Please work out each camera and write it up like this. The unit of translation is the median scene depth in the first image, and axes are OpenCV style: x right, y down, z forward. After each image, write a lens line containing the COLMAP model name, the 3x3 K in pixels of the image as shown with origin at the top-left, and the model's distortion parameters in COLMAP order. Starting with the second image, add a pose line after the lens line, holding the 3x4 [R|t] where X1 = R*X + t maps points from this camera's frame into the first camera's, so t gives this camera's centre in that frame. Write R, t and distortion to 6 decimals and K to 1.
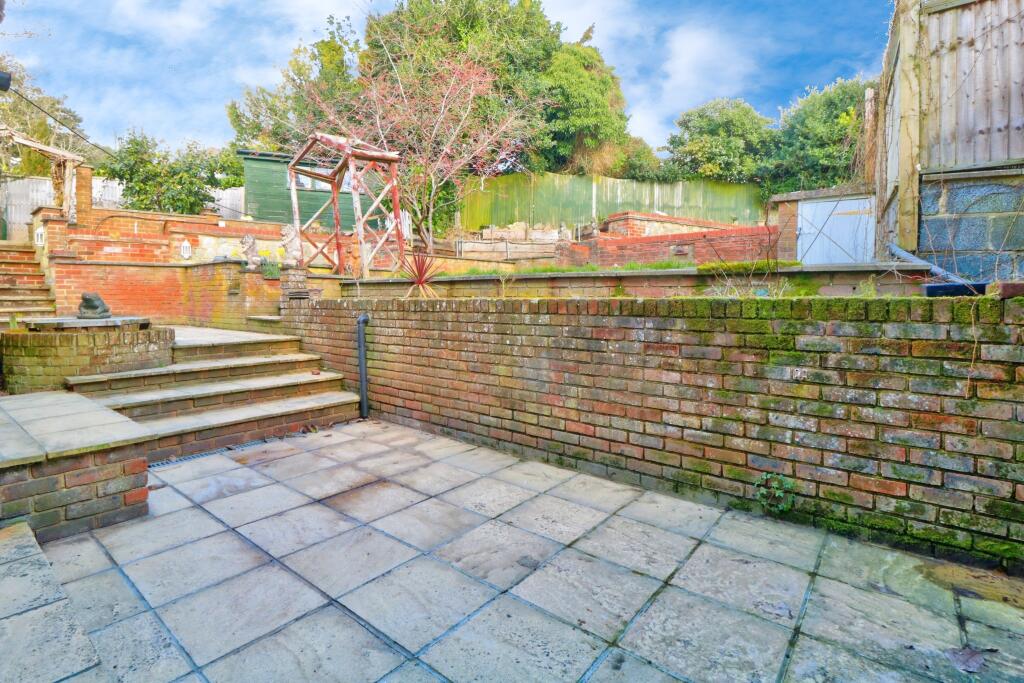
lens RADIAL K [[488.2, 0, 505.0], [0, 488.2, 319.7], [0, 0, 1]] dist [-0.019935, -0.000250]
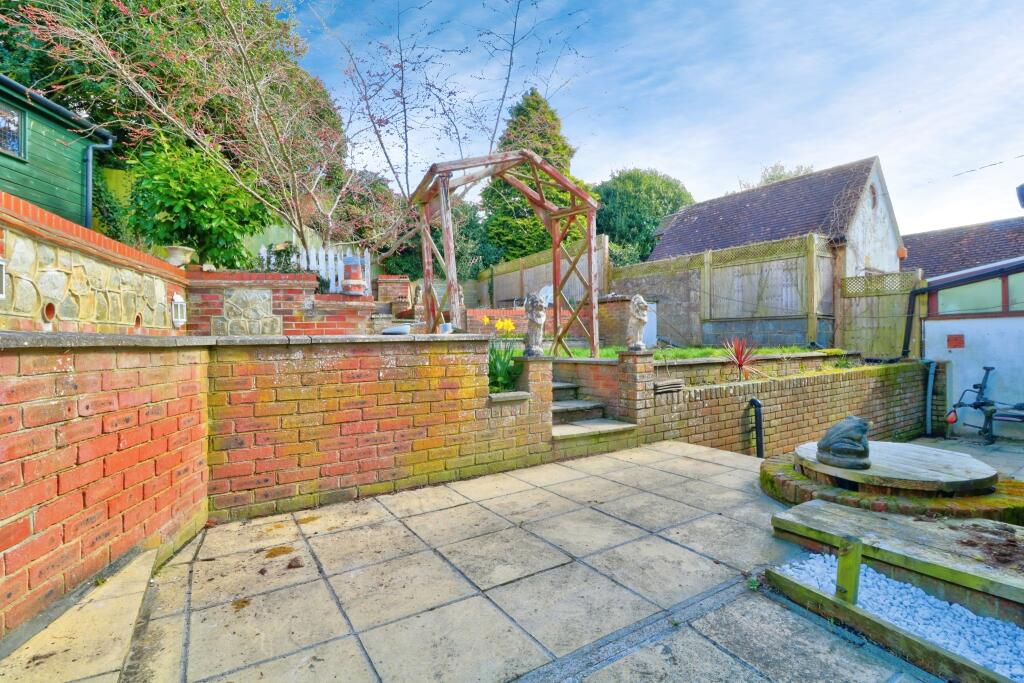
lens RADIAL K [[488.2, 0, 505.0], [0, 488.2, 319.7], [0, 0, 1]] dist [-0.019935, -0.000250]
pose [[0.331565, 0.027959, 0.943018, -0.904623], [0.061075, 0.996828, -0.051028, -0.098023], [-0.941453, 0.074514, 0.328806, 0.698685]]
